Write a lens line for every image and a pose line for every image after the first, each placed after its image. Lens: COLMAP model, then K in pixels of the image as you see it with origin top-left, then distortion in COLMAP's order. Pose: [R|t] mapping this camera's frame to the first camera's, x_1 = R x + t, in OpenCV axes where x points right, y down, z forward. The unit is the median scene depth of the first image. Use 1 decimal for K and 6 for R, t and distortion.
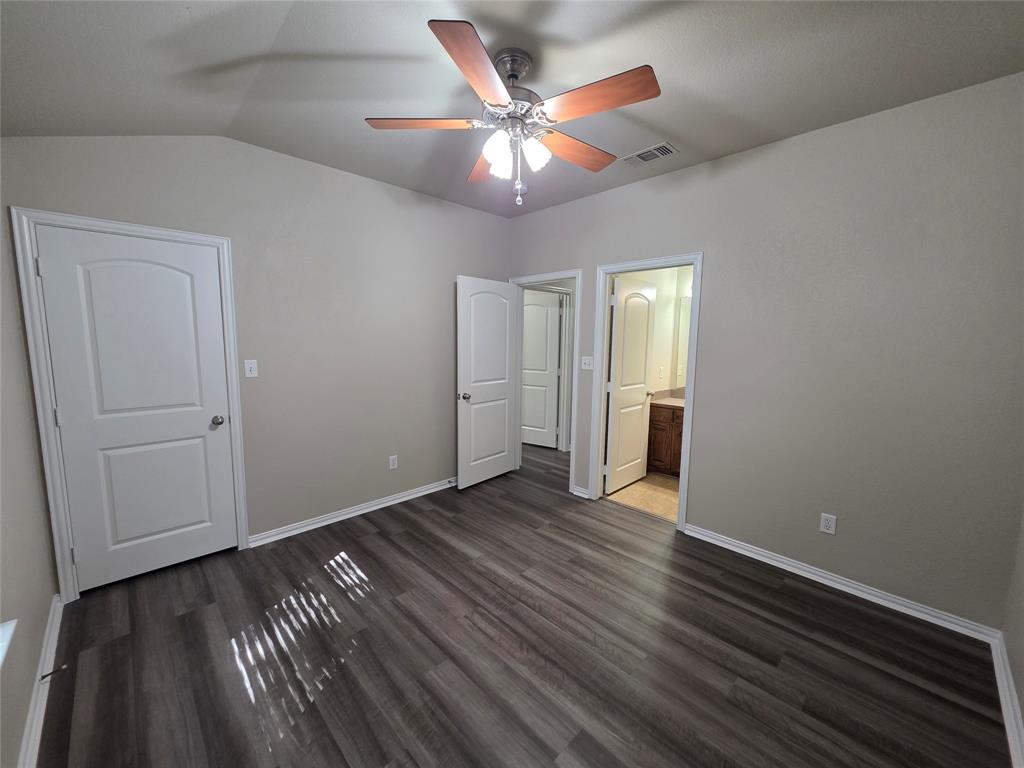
lens RADIAL K [[406.4, 0, 512.0], [0, 406.4, 384.0], [0, 0, 1]] dist [0.000296, -0.000013]
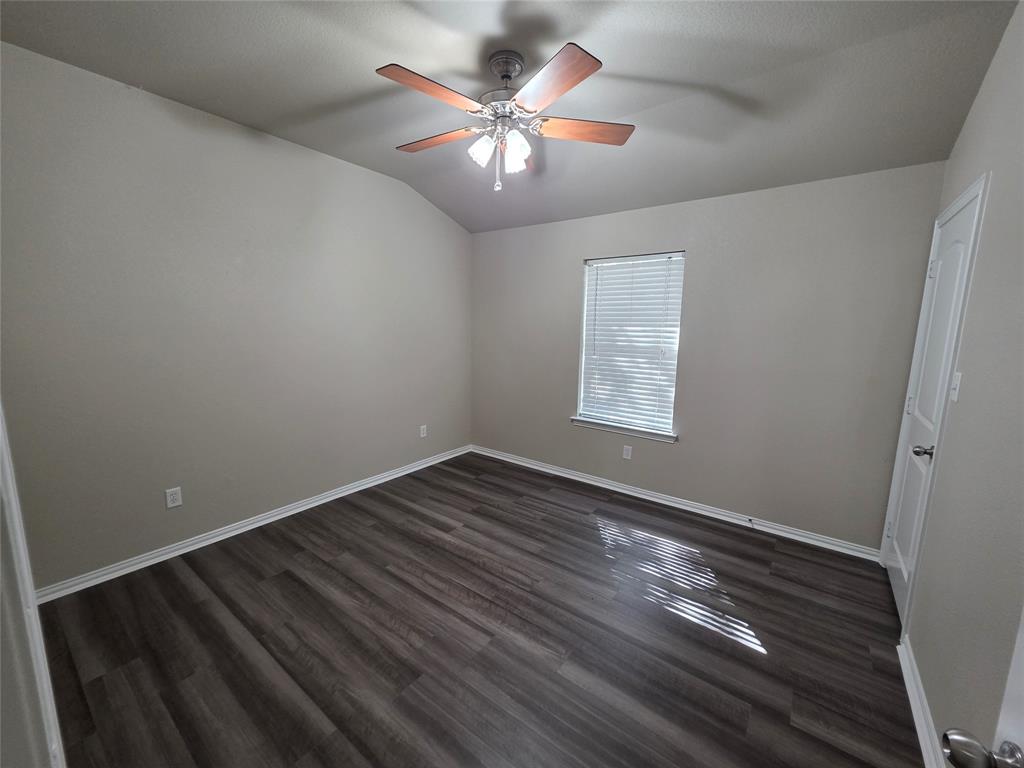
lens RADIAL K [[406.4, 0, 512.0], [0, 406.4, 384.0], [0, 0, 1]] dist [0.000296, -0.000013]
pose [[-0.987684, -0.006285, -0.156337, 0.125575], [-0.047679, 0.963761, 0.262471, -0.213234], [0.149022, 0.266693, -0.952191, 1.861100]]
